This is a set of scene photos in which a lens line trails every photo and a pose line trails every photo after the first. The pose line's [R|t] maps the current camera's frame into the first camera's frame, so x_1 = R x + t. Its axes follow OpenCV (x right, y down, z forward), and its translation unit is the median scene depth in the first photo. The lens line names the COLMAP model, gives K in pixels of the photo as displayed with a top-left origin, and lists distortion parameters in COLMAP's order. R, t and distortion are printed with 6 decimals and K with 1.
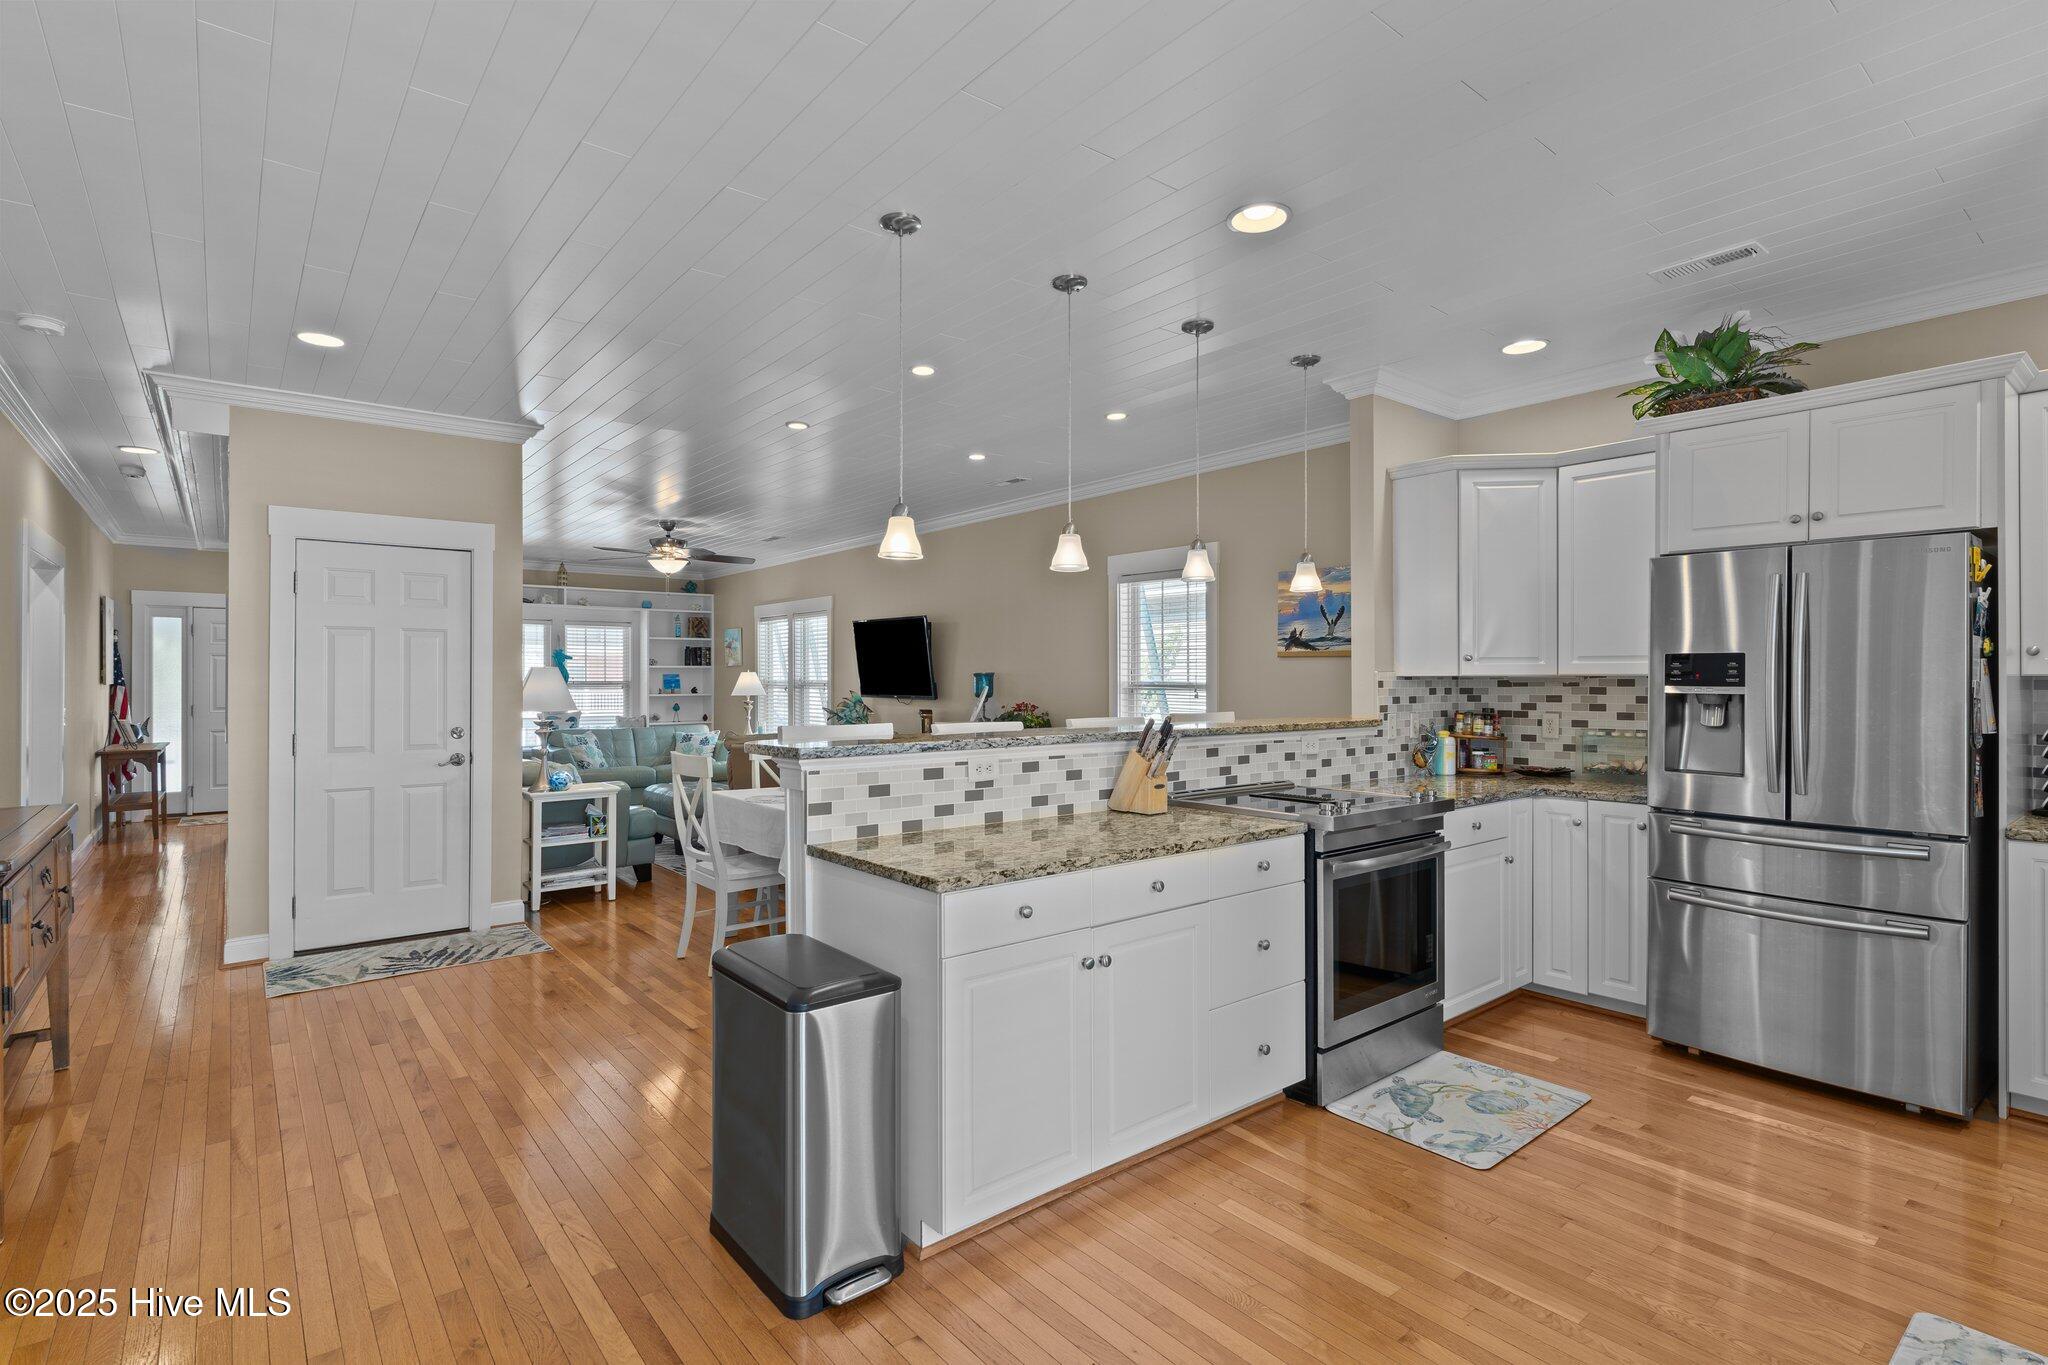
lens RADIAL K [[984.9, 0, 1008.3], [0, 984.9, 678.5], [0, 0, 1]] dist [-0.000210, -0.000140]
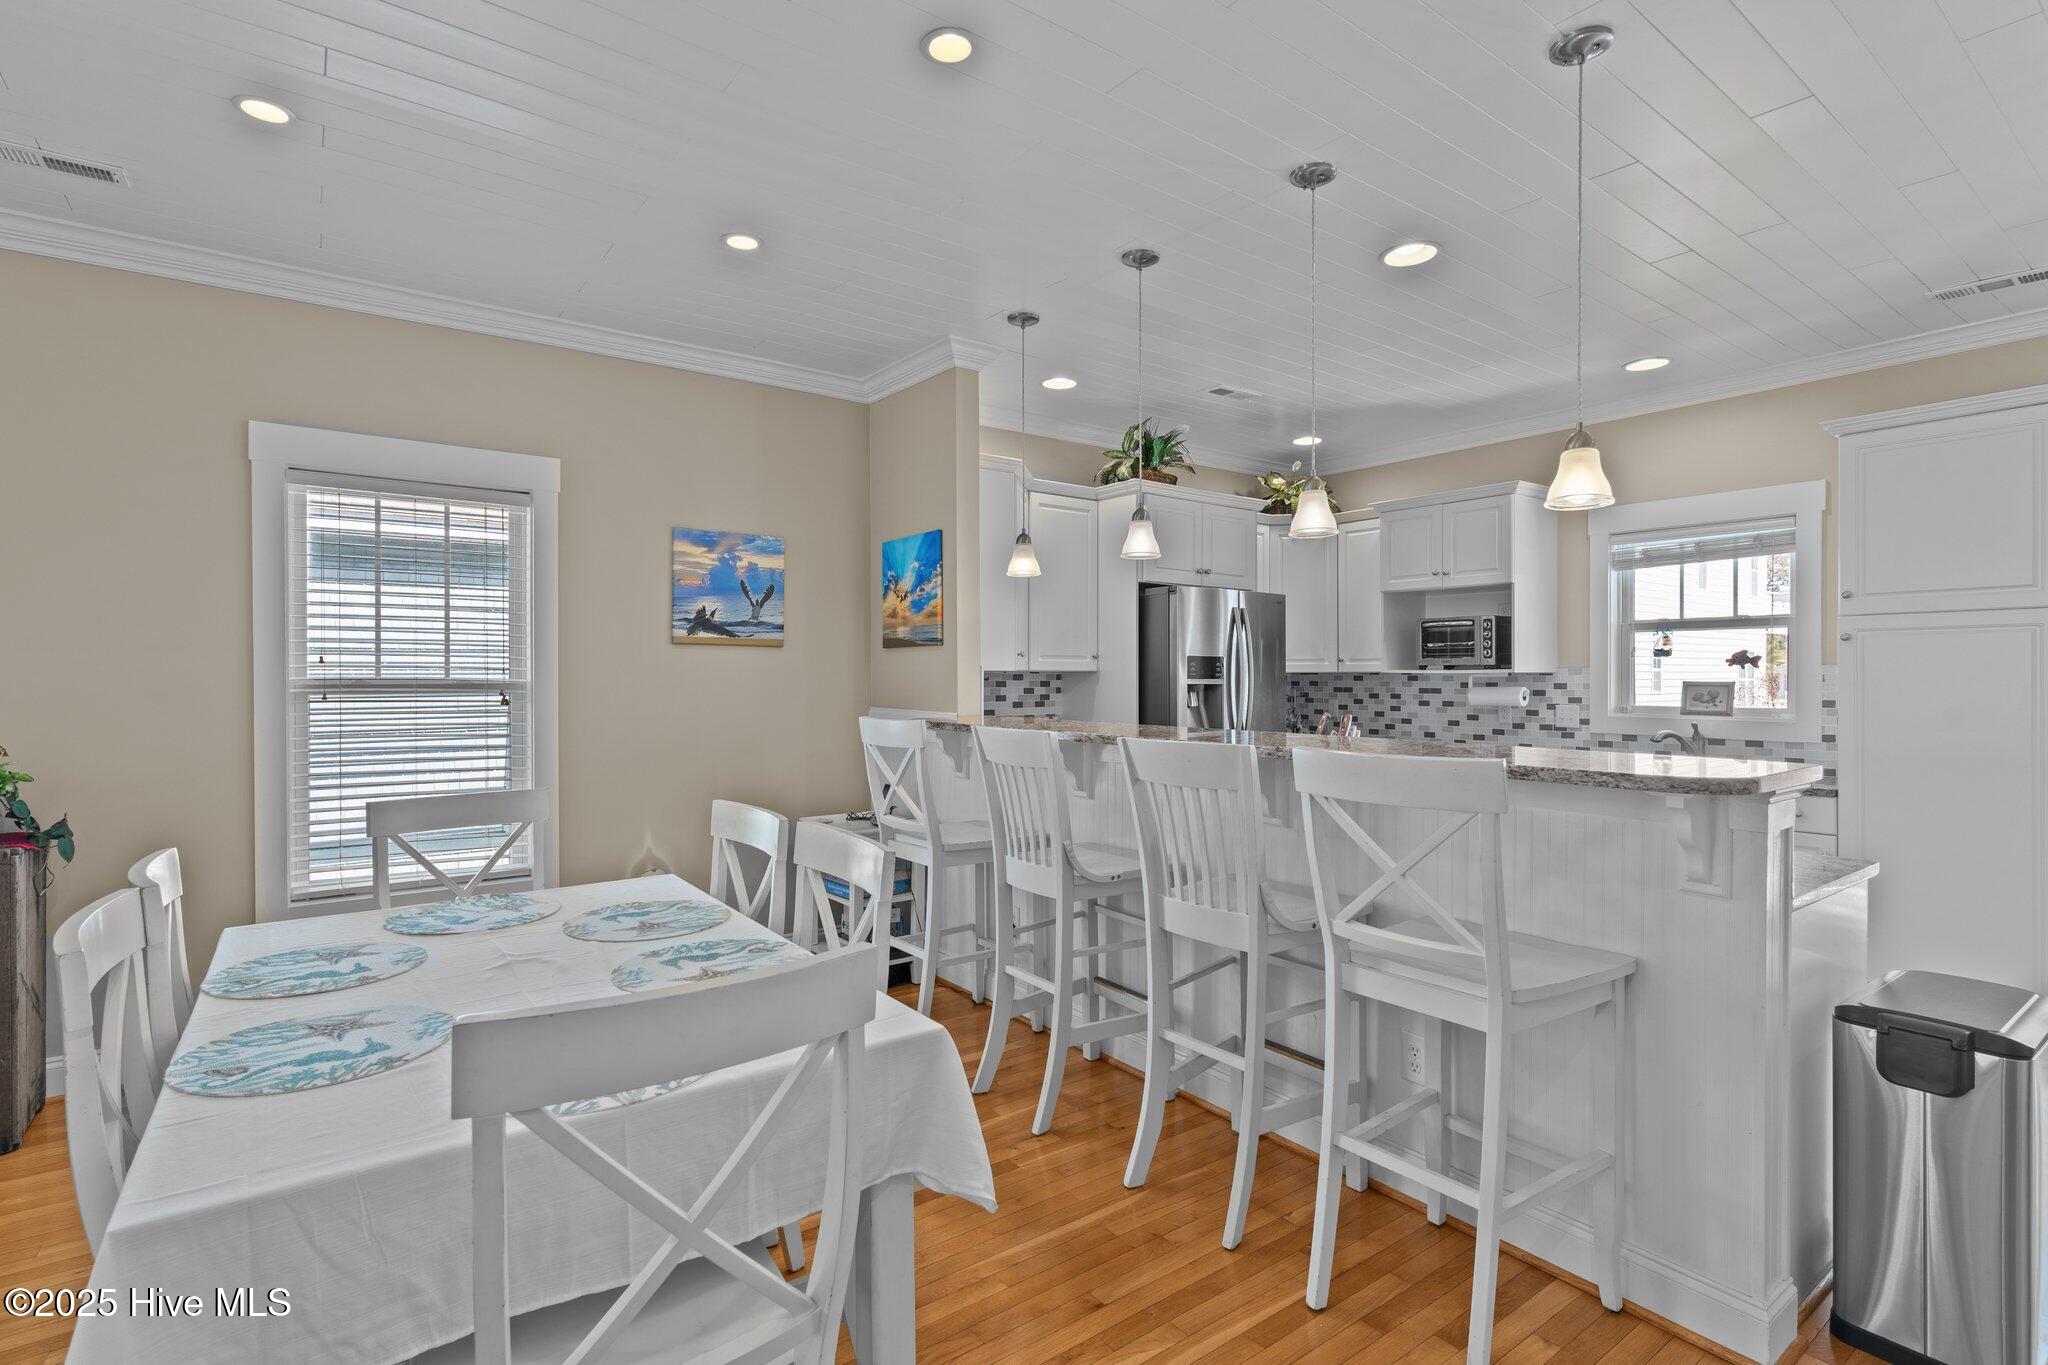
lens RADIAL K [[984.9, 0, 1016.1], [0, 984.9, 676.5], [0, 0, 1]] dist [-0.000210, -0.000140]
pose [[0.027962, -0.001800, 0.999607, -0.546241], [-0.000310, 0.999998, 0.001809, 0.001353], [-0.999609, -0.000361, 0.027962, 0.897242]]
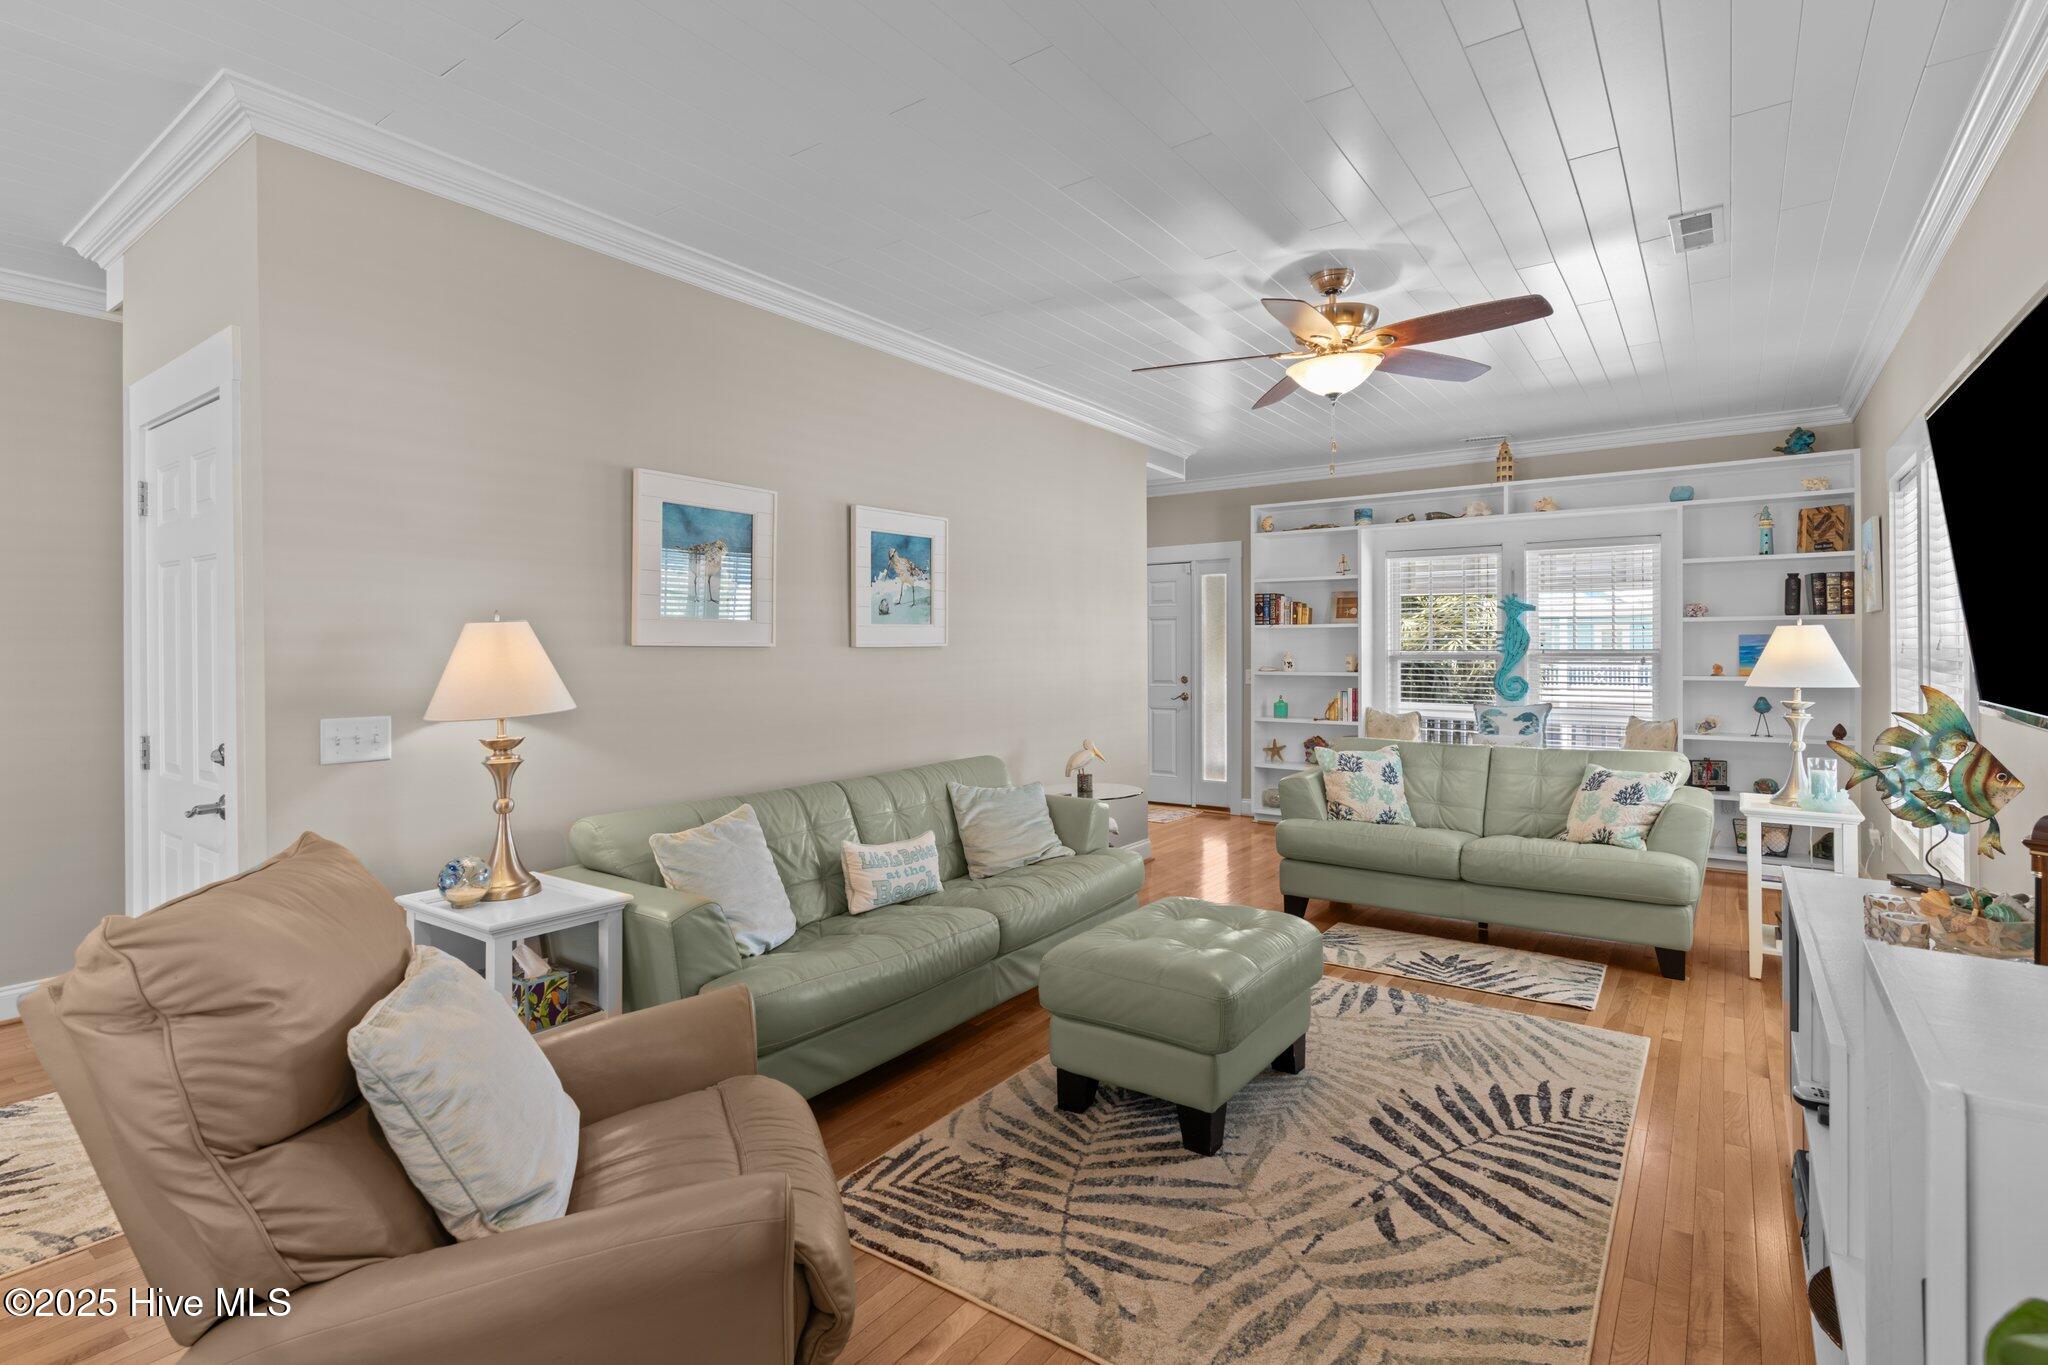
lens RADIAL K [[984.9, 0, 1029.7], [0, 984.9, 647.6], [0, 0, 1]] dist [-0.000210, -0.000140]
pose [[0.267764, -0.003563, -0.963478, 0.049495], [0.005212, 0.999984, -0.002250, 0.003068], [0.963471, -0.004419, 0.267778, 1.389087]]
